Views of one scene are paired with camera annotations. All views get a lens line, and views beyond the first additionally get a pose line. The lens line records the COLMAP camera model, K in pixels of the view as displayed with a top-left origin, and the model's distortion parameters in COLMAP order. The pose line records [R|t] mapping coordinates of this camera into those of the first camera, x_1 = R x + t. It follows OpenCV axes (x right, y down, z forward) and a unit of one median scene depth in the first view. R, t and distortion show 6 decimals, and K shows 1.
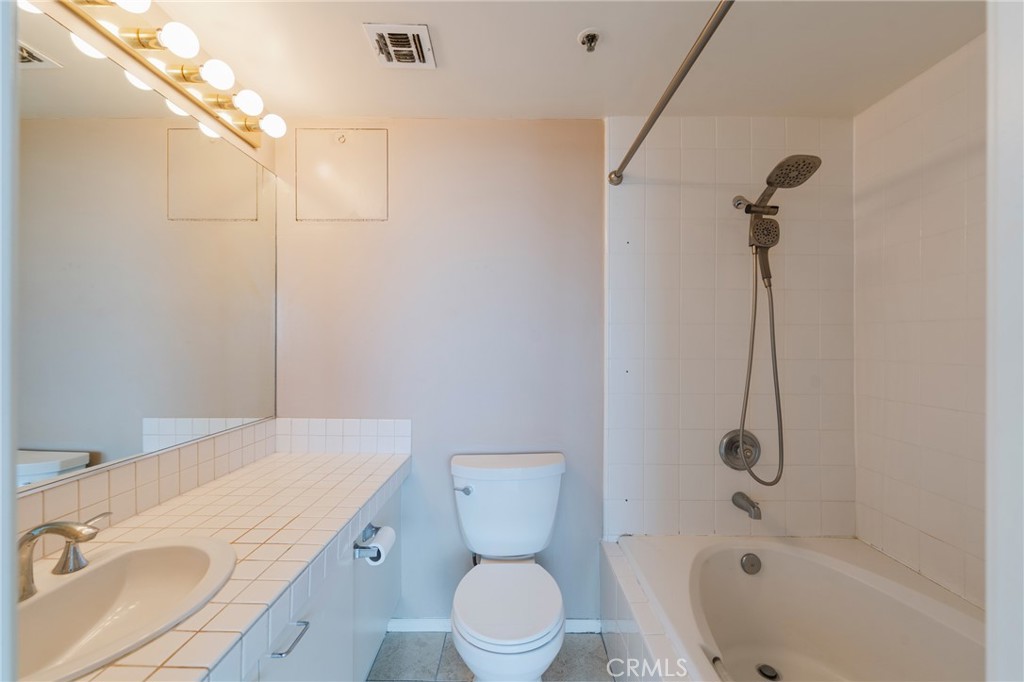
lens RADIAL K [[410.4, 0, 512.0], [0, 410.4, 341.0], [0, 0, 1]] dist [-0.001459, -0.000472]
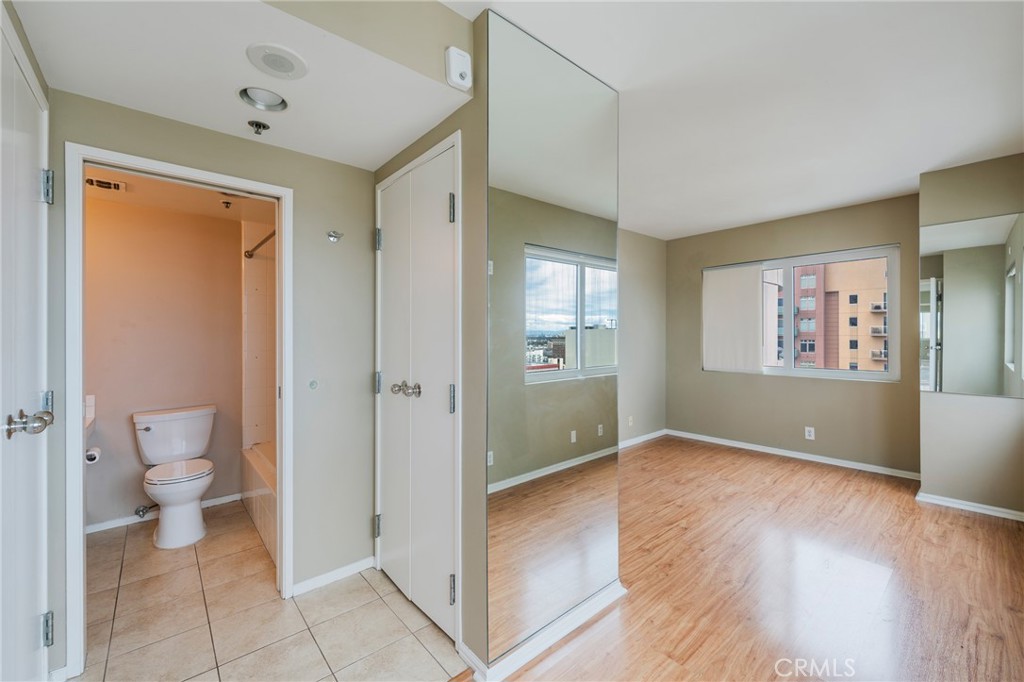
lens RADIAL K [[410.4, 0, 512.0], [0, 410.4, 341.0], [0, 0, 1]] dist [-0.001459, -0.000472]
pose [[0.750092, -0.007689, 0.661289, -0.086879], [0.001423, 0.999949, 0.010012, -0.020991], [-0.661332, -0.006568, 0.750064, -1.206953]]
